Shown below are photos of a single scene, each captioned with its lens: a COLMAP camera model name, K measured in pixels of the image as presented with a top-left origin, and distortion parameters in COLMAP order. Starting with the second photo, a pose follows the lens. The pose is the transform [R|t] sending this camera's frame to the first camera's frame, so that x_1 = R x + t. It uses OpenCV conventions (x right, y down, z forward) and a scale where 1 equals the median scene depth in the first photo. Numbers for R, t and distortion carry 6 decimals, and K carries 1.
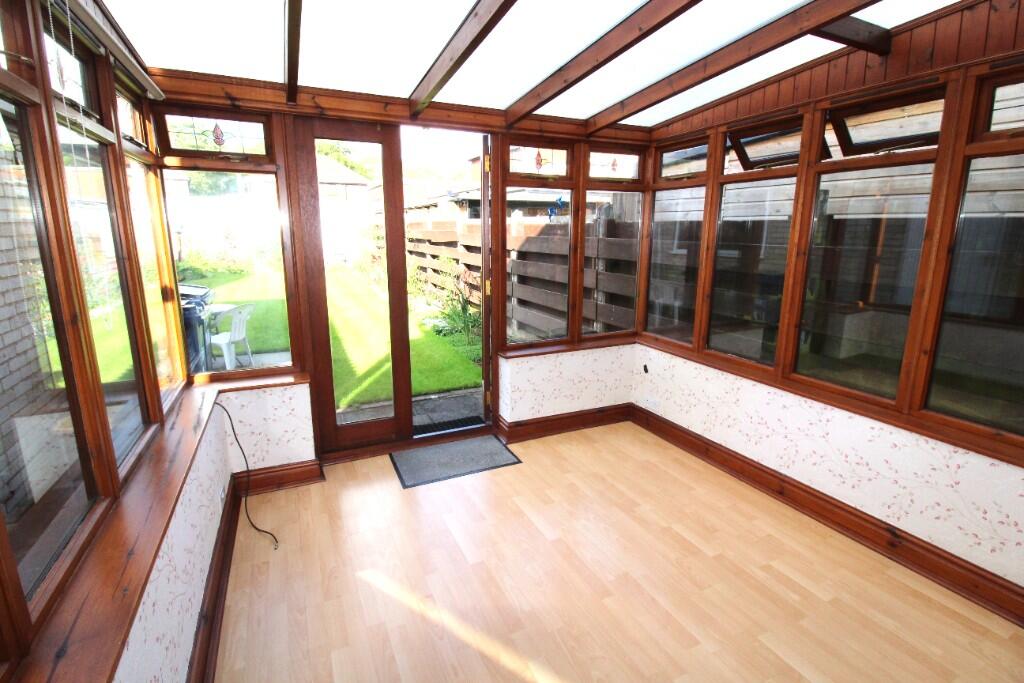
lens RADIAL K [[473.8, 0, 510.9], [0, 473.8, 335.1], [0, 0, 1]] dist [0.004345, -0.016387]
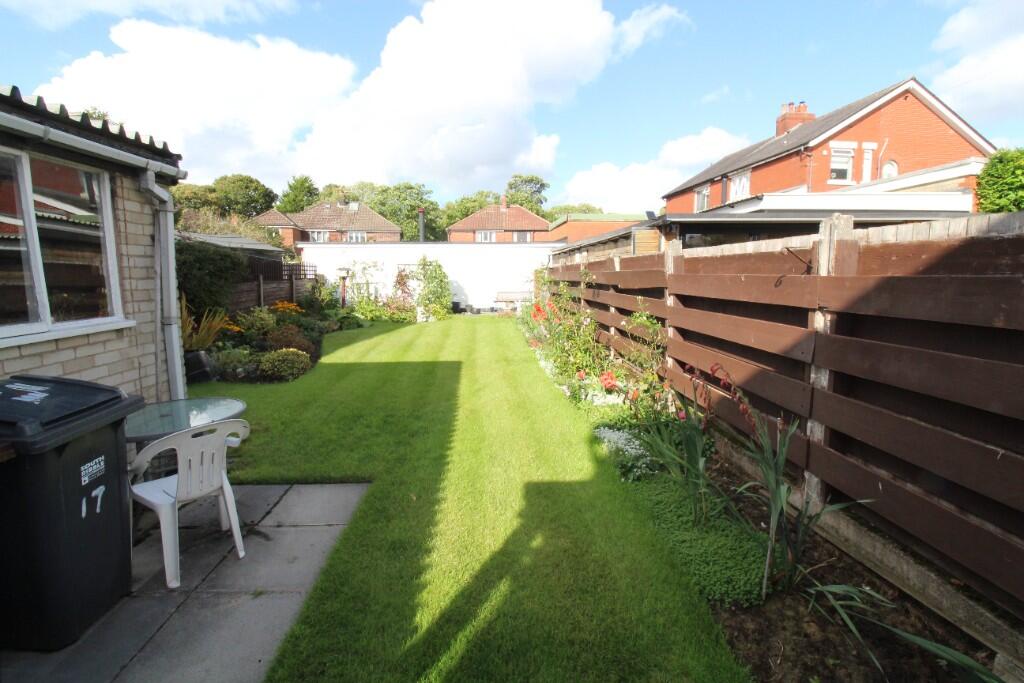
lens RADIAL K [[473.8, 0, 510.9], [0, 473.8, 335.1], [0, 0, 1]] dist [0.004345, -0.016387]
pose [[0.928628, 0.041251, -0.368713, -0.073841], [-0.075834, 0.993922, -0.079796, -0.082189], [0.363180, 0.102062, 0.926112, 0.412481]]
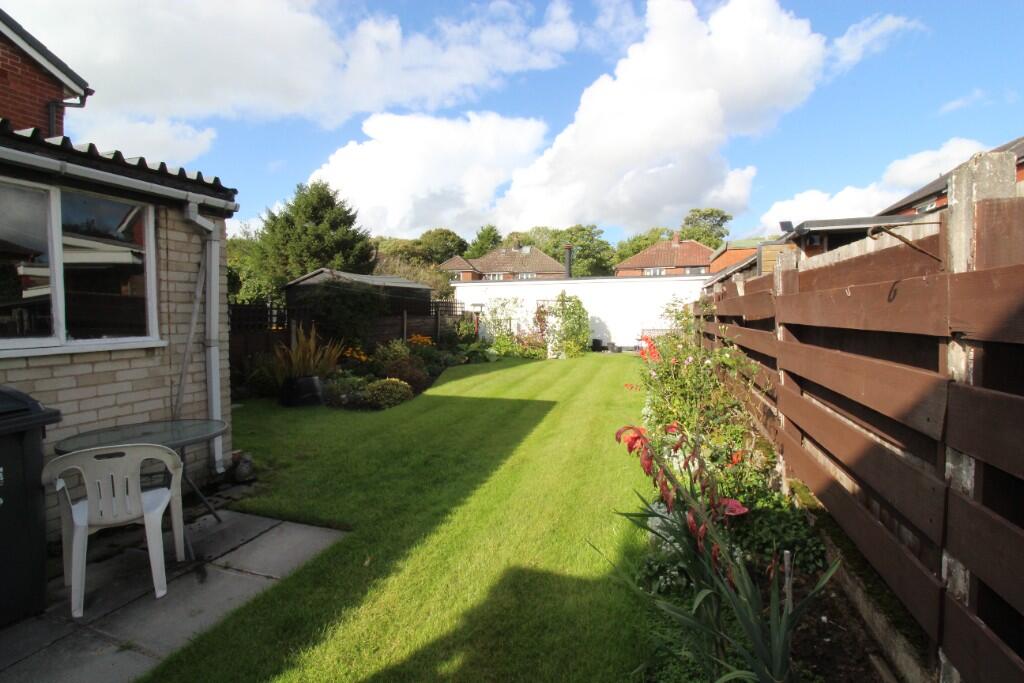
lens RADIAL K [[473.8, 0, 510.9], [0, 473.8, 335.1], [0, 0, 1]] dist [0.004345, -0.016387]
pose [[0.734689, 0.022188, -0.678041, 0.003017], [-0.142478, 0.982221, -0.122240, -0.100353], [0.663274, 0.186415, 0.724788, 0.569033]]
